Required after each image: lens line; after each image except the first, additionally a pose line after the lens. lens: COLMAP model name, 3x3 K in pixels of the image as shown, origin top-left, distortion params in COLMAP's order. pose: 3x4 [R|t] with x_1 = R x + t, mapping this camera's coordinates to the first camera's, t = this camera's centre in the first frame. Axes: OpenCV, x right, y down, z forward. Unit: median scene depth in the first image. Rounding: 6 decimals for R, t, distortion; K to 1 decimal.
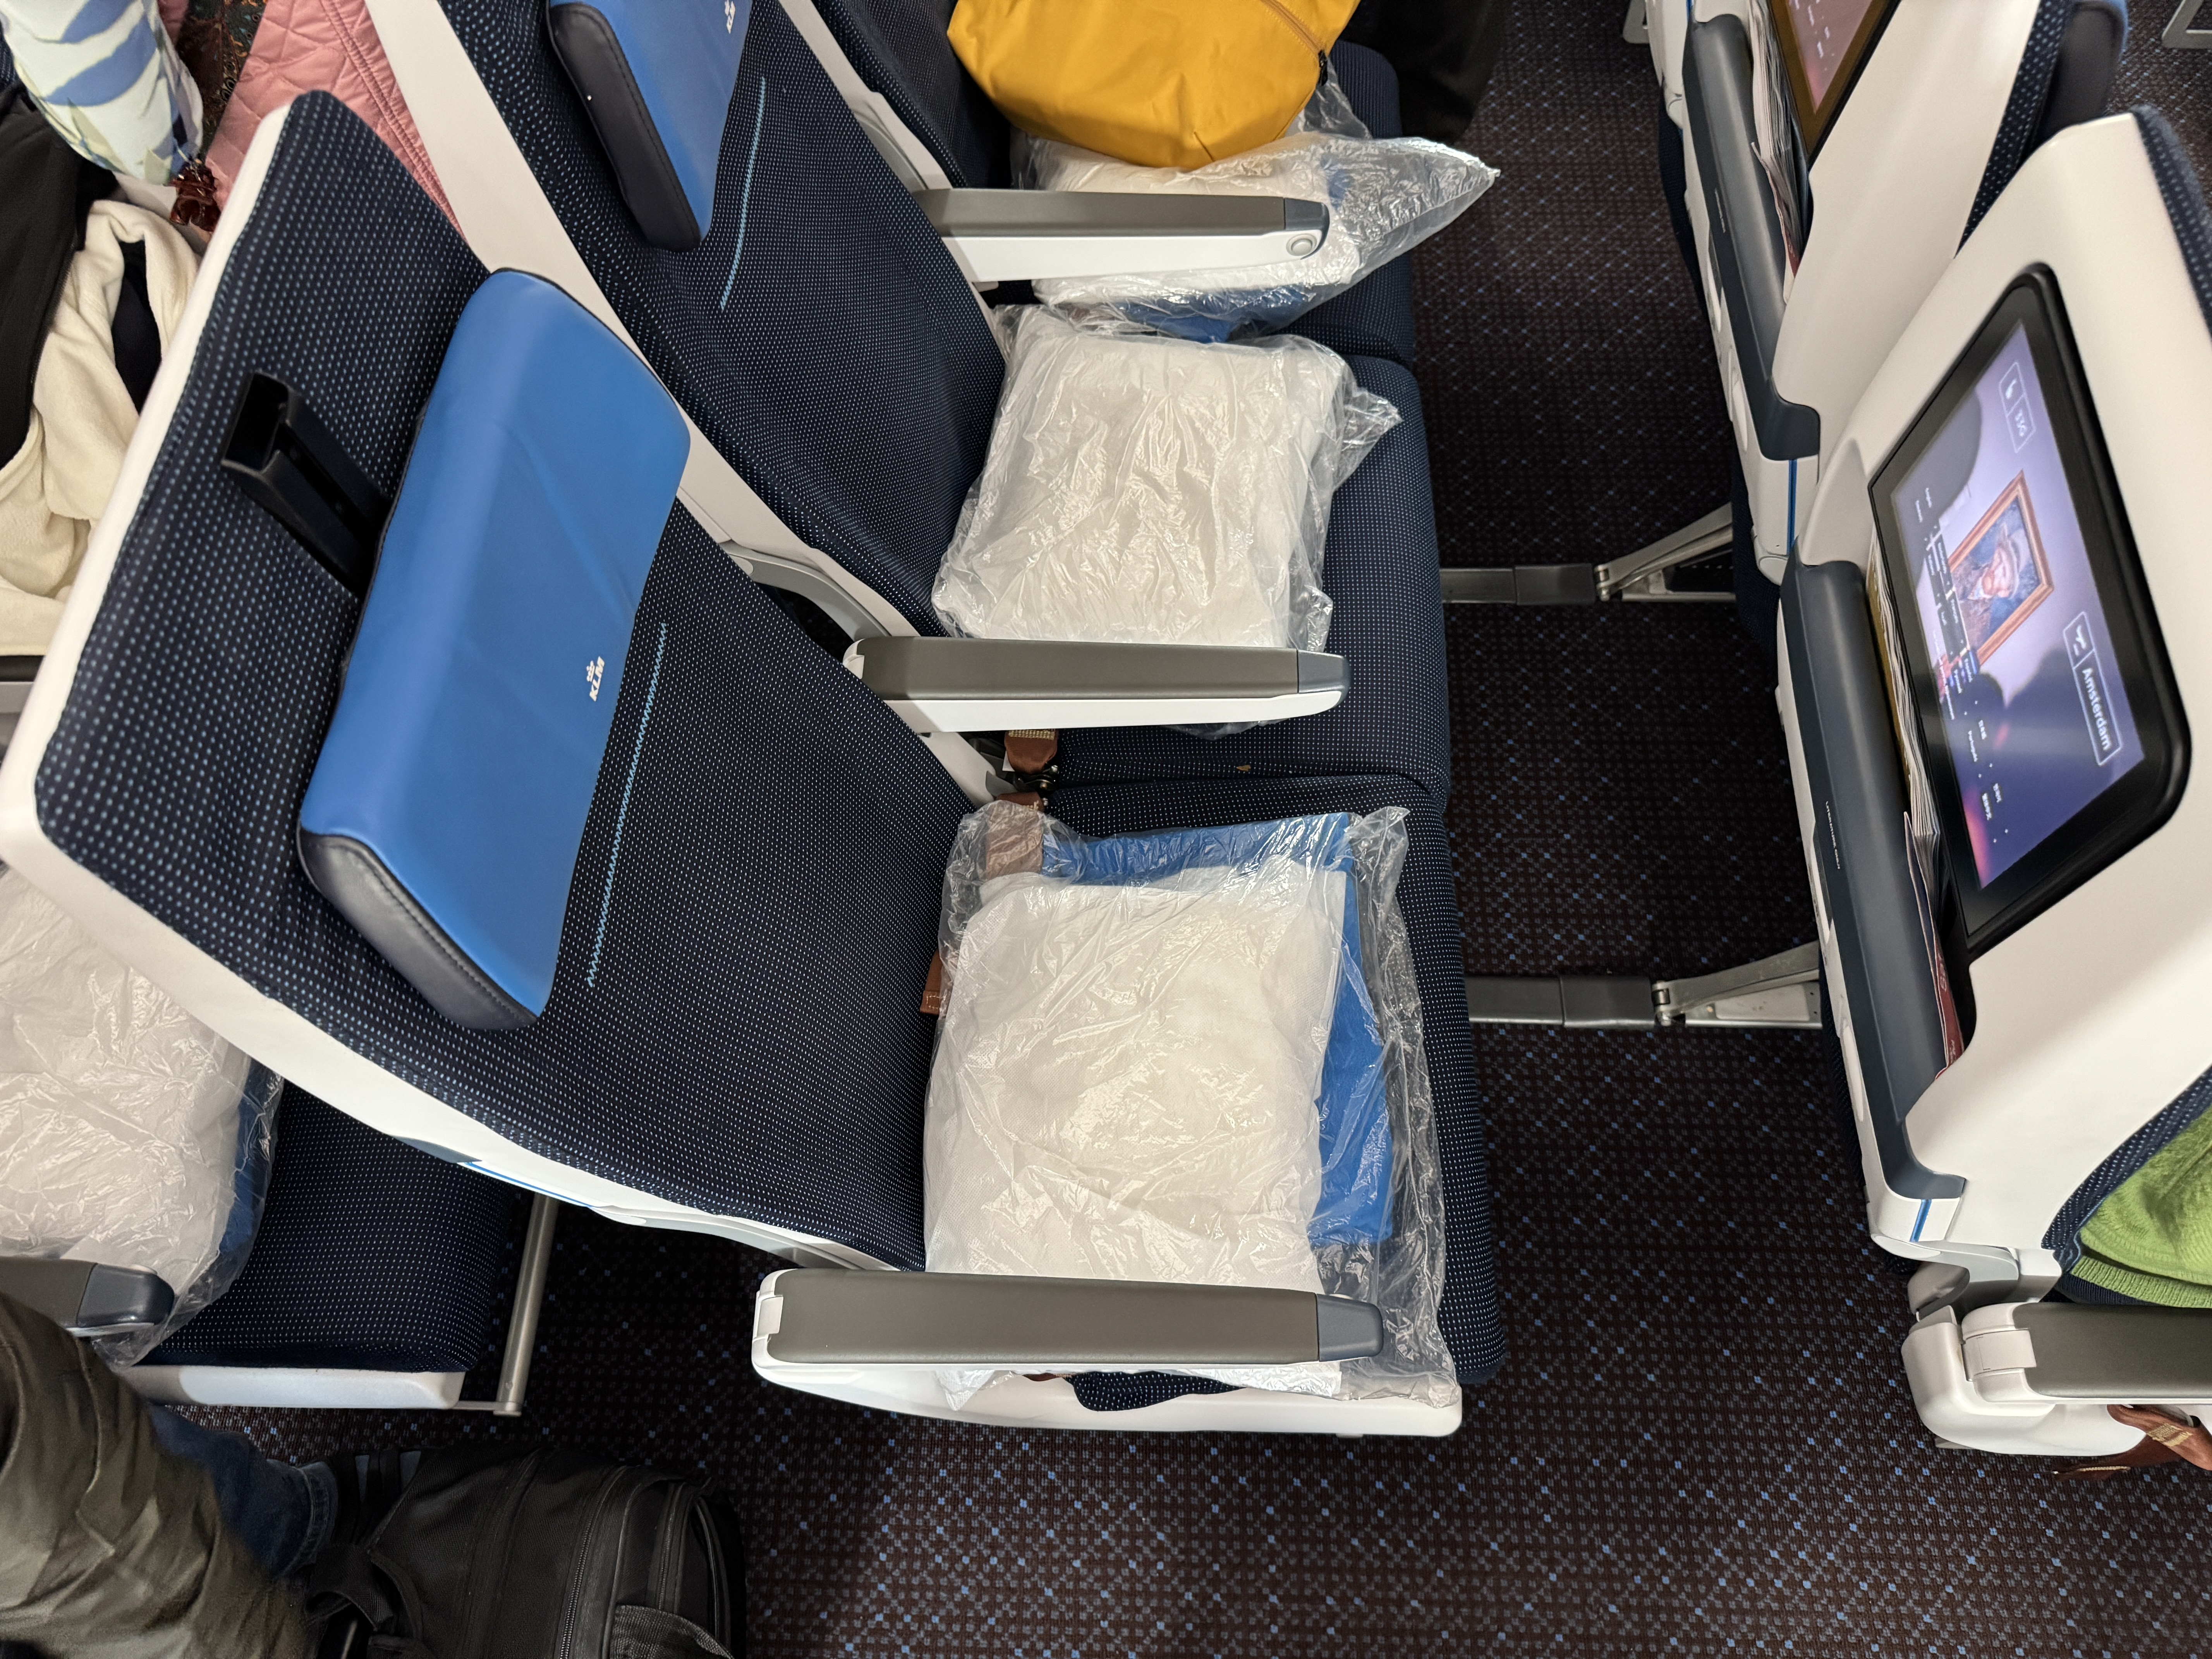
lens RADIAL K [[1545.5, 0, 1109.1], [0, 1545.5, 893.6], [0, 0, 1]] dist [0.003512, 0.000020]
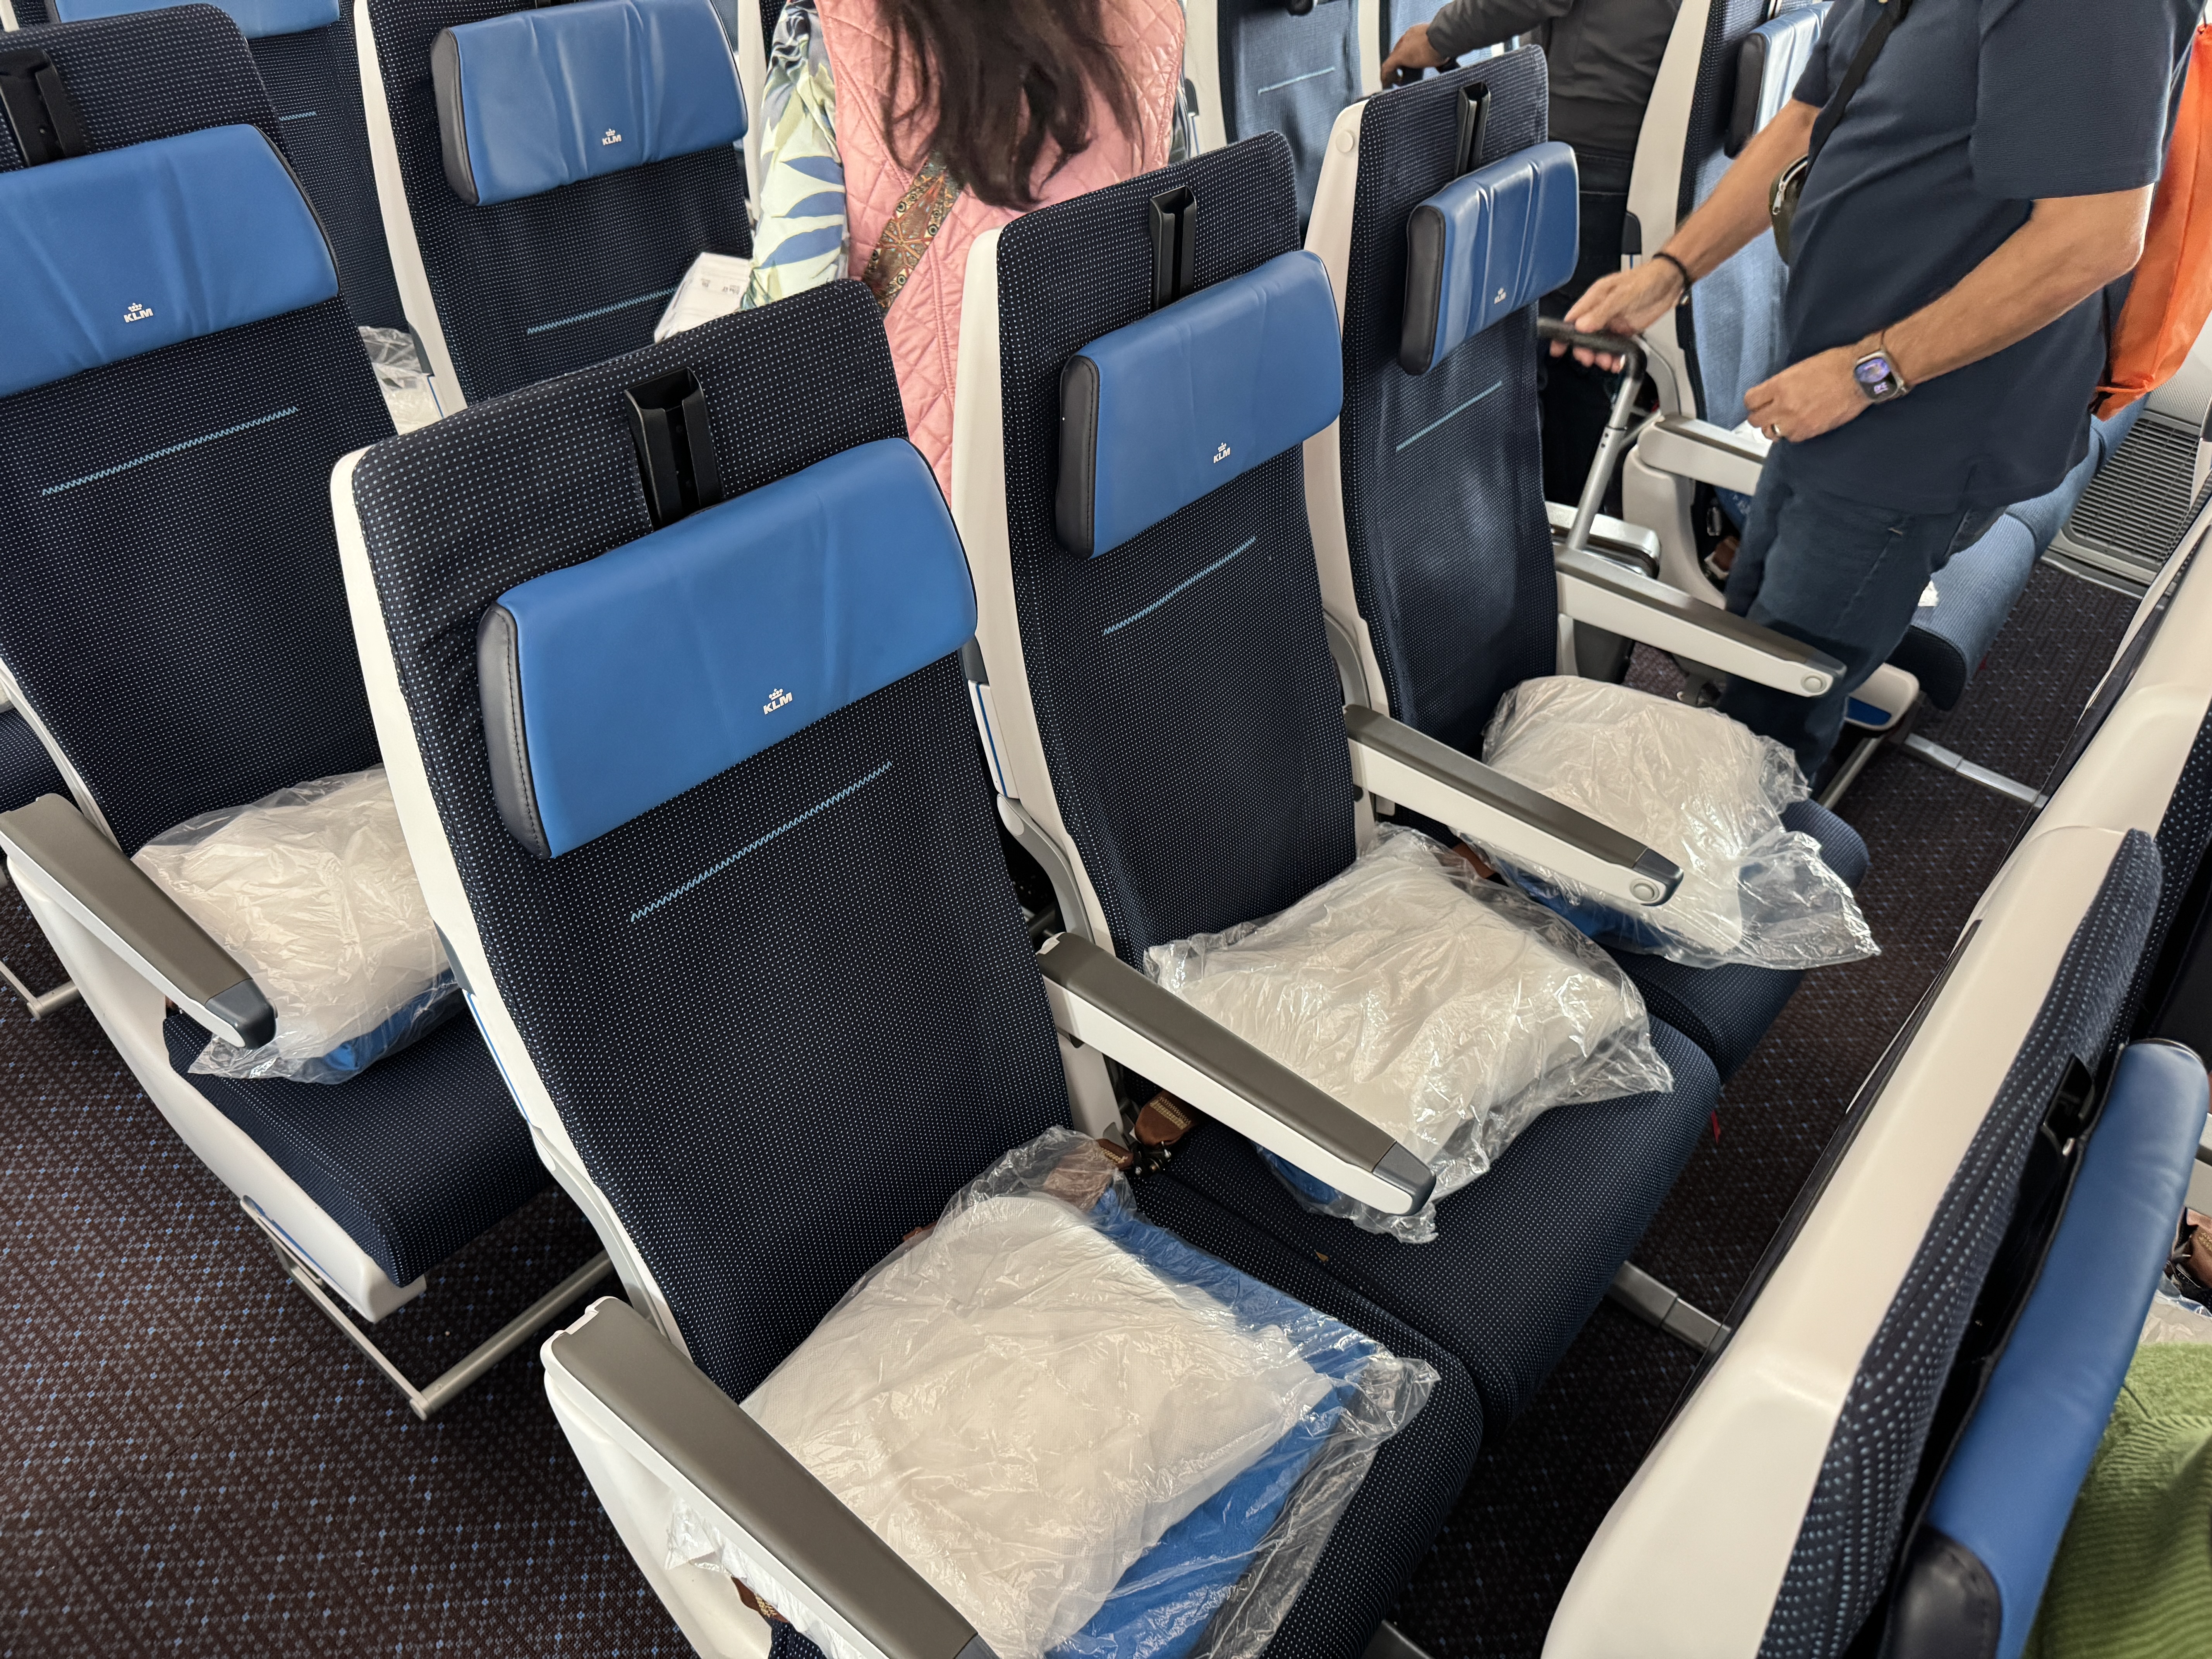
lens RADIAL K [[1545.5, 0, 1109.1], [0, 1545.5, 893.6], [0, 0, 1]] dist [0.003512, 0.000020]
pose [[0.786354, 0.457899, -0.414701, 0.304029], [-0.590601, 0.754119, -0.287221, 0.115737], [0.181216, 0.470779, 0.863440, 0.012856]]
